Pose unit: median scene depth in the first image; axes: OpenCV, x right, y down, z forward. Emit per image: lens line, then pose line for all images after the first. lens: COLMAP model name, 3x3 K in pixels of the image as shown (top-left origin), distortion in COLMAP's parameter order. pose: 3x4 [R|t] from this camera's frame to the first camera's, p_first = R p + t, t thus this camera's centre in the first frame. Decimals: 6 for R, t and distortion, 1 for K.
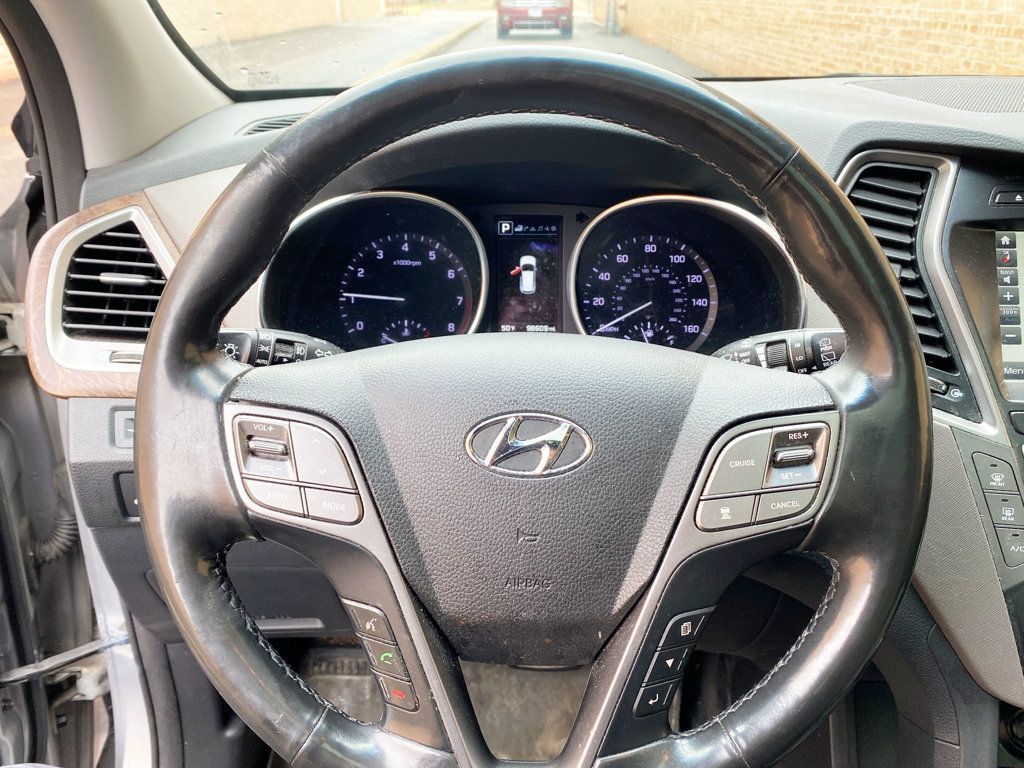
lens RADIAL K [[865.6, 0, 515.3], [0, 865.6, 377.3], [0, 0, 1]] dist [0.017735, -0.021817]
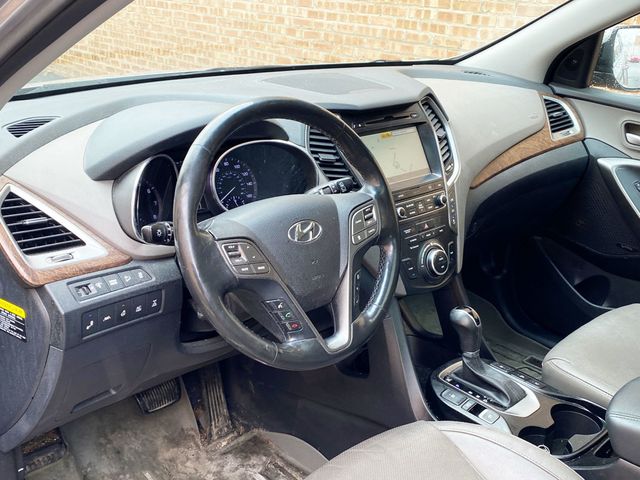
lens RADIAL K [[690.3, 0, 319.6], [0, 690.3, 238.0], [0, 0, 1]] dist [0.007316, 0.000000]
pose [[0.716405, -0.223820, 0.660809, -0.879720], [0.240865, 0.968255, 0.066824, -0.025517], [-0.654789, 0.111293, 0.747573, -0.452340]]
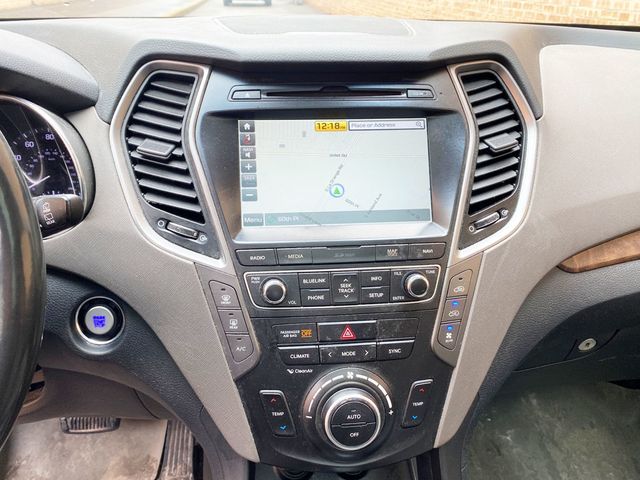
lens RADIAL K [[541.0, 0, 318.8], [0, 541.0, 238.6], [0, 0, 1]] dist [0.017735, -0.021817]
pose [[0.991441, -0.039570, 0.124418, 0.460188], [0.035652, 0.998801, 0.033560, -0.002704], [-0.125597, -0.028837, 0.991662, 0.099689]]
